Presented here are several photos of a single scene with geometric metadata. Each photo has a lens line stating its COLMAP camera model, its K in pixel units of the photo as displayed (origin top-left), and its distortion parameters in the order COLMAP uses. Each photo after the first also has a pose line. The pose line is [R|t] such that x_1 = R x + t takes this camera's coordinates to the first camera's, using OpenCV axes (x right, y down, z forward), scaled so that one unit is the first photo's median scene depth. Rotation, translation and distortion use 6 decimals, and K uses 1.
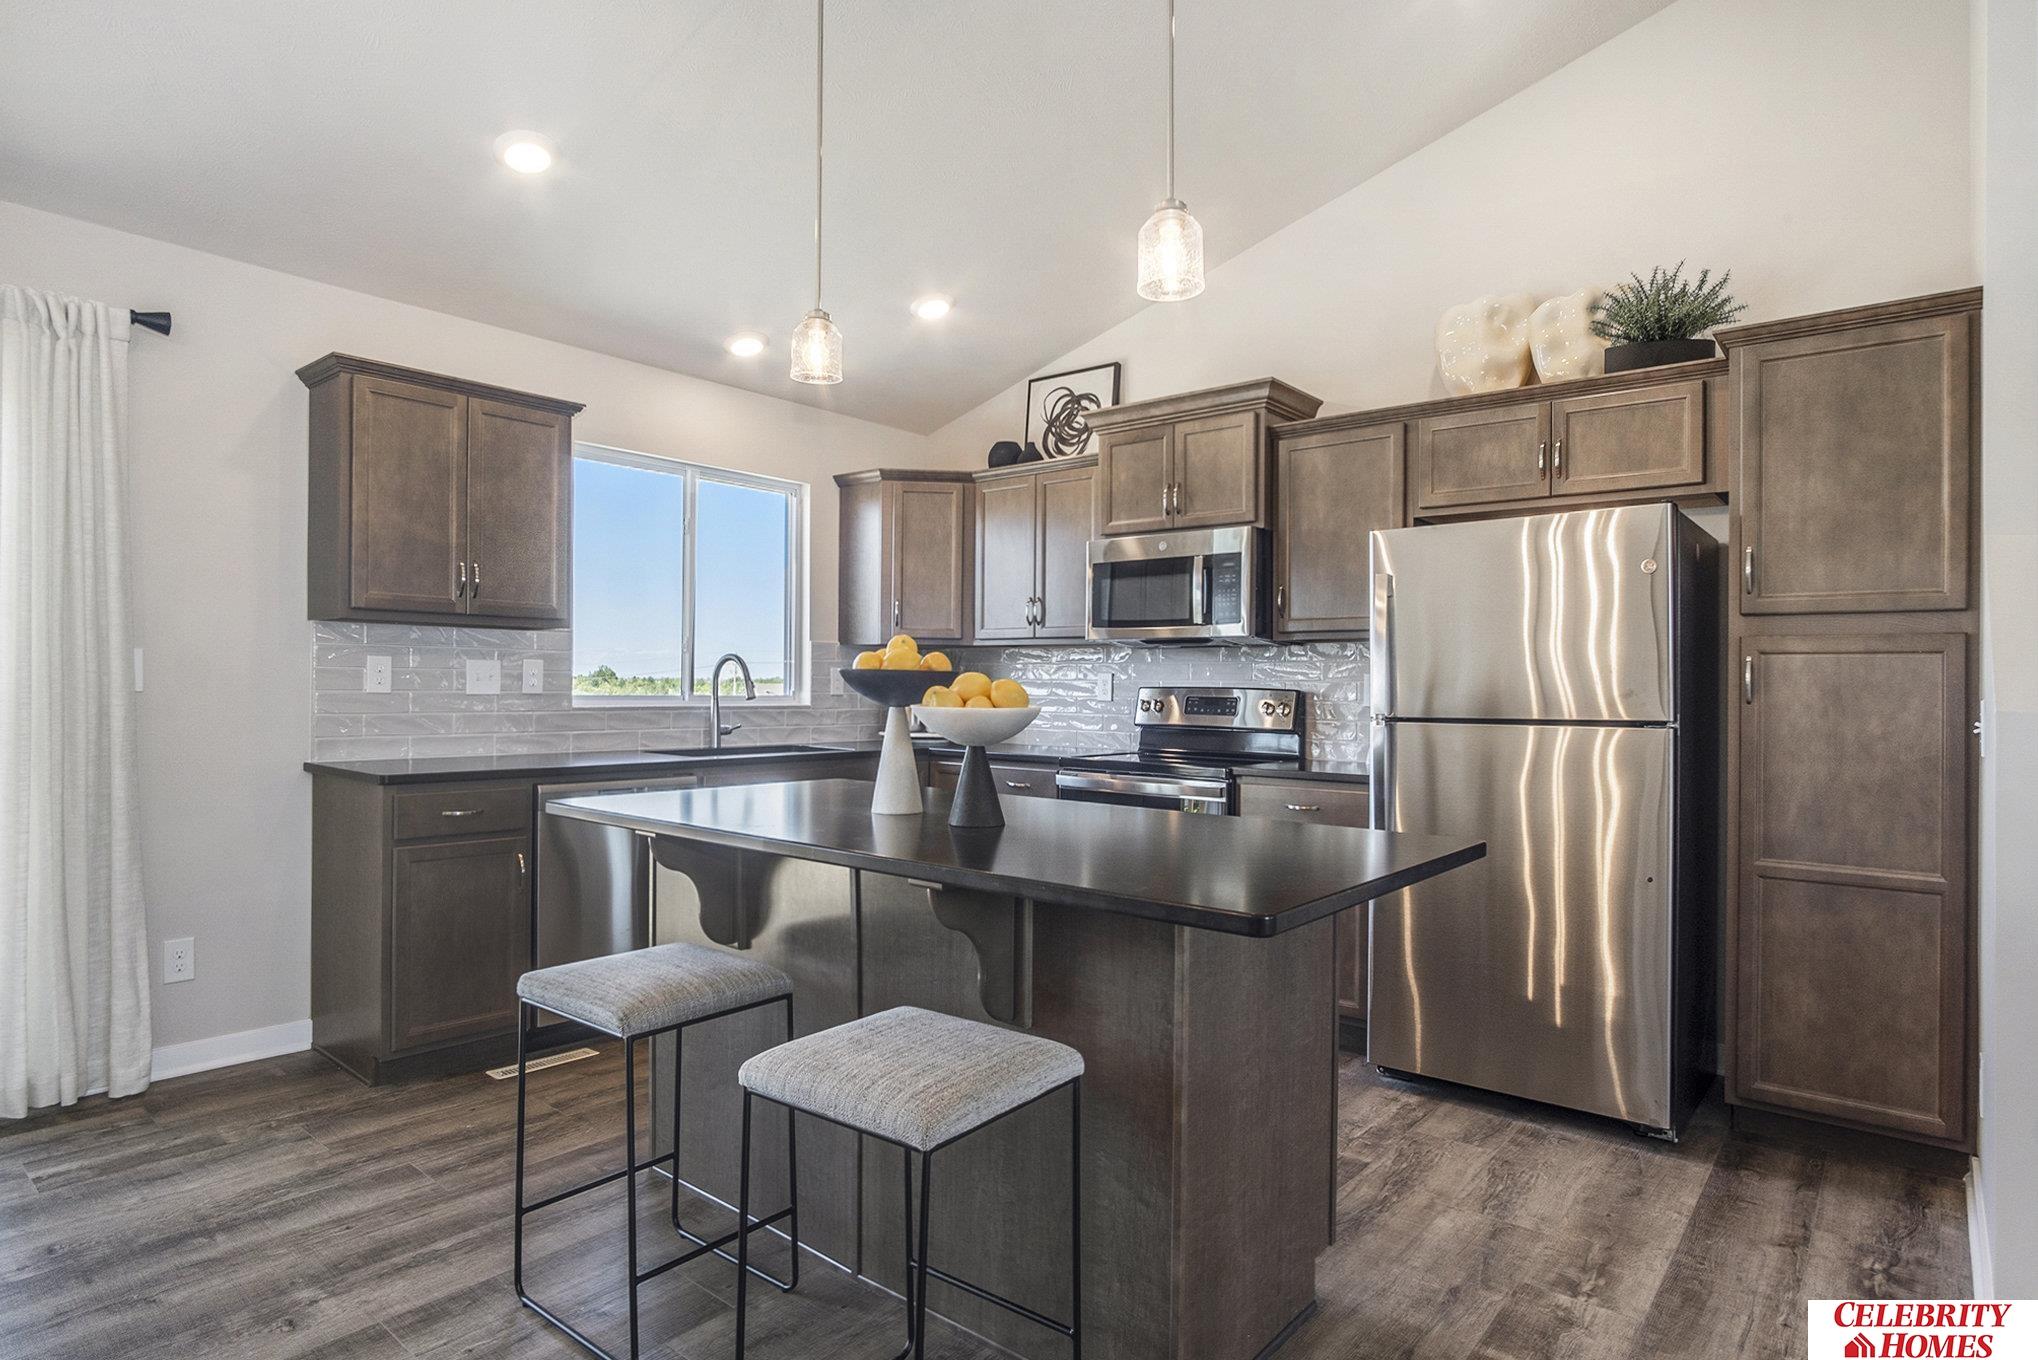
lens RADIAL K [[1113.1, 0, 1115.7], [0, 1113.1, 691.2], [0, 0, 1]] dist [-0.007641, -0.000202]
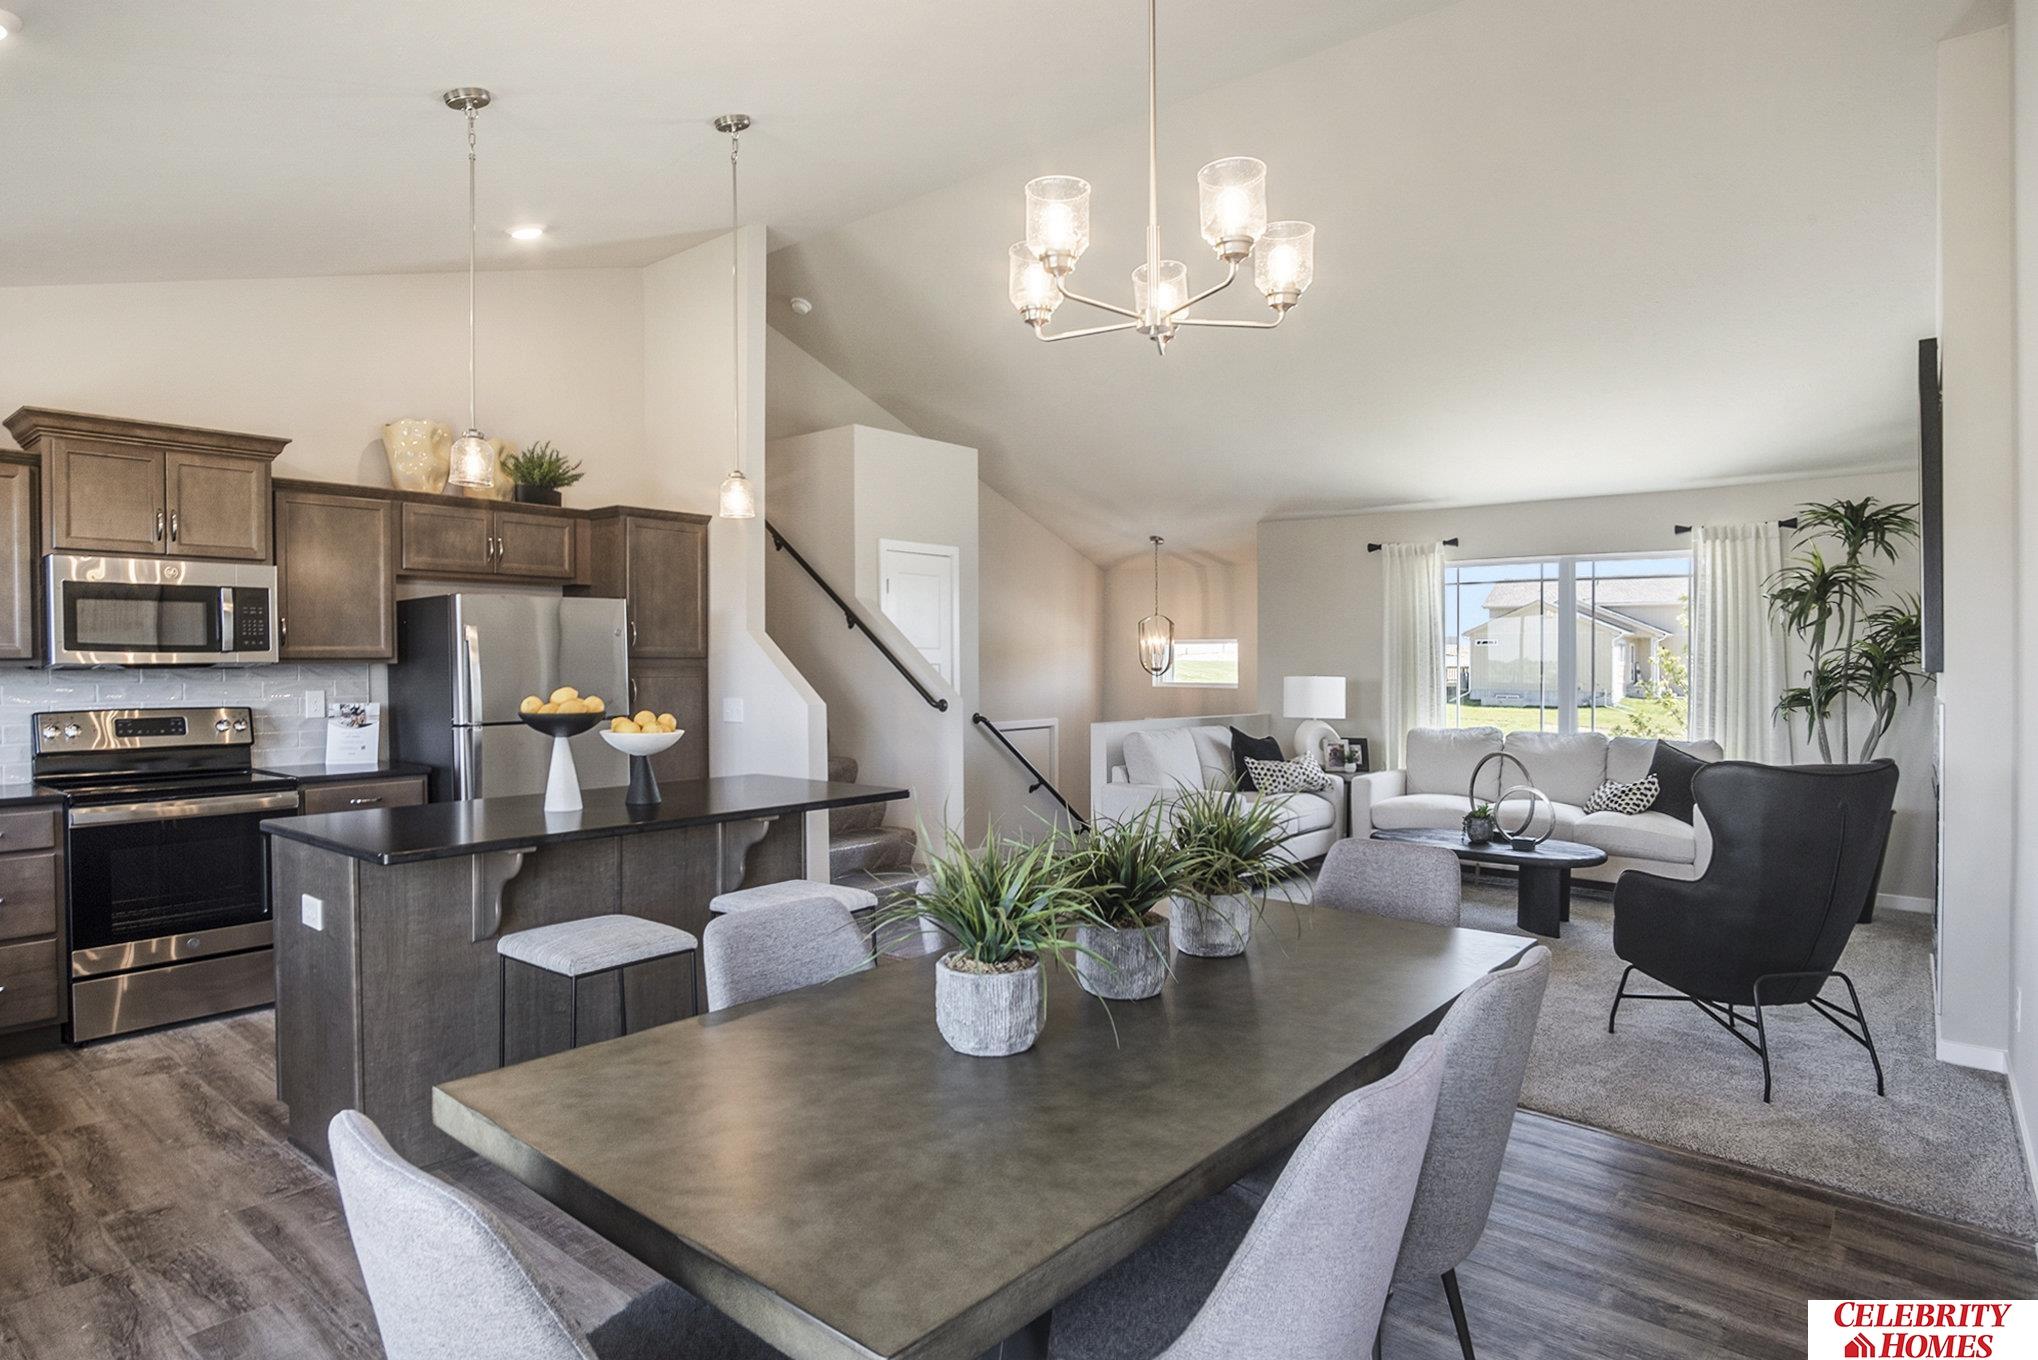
lens RADIAL K [[1042.8, 0, 978.7], [0, 1042.8, 668.9], [0, 0, 1]] dist [-0.053301, 0.017084]
pose [[0.060223, -0.015069, 0.998071, -0.905989], [0.008471, 0.999858, 0.014585, -0.053491], [-0.998149, 0.007576, 0.060342, 0.225967]]
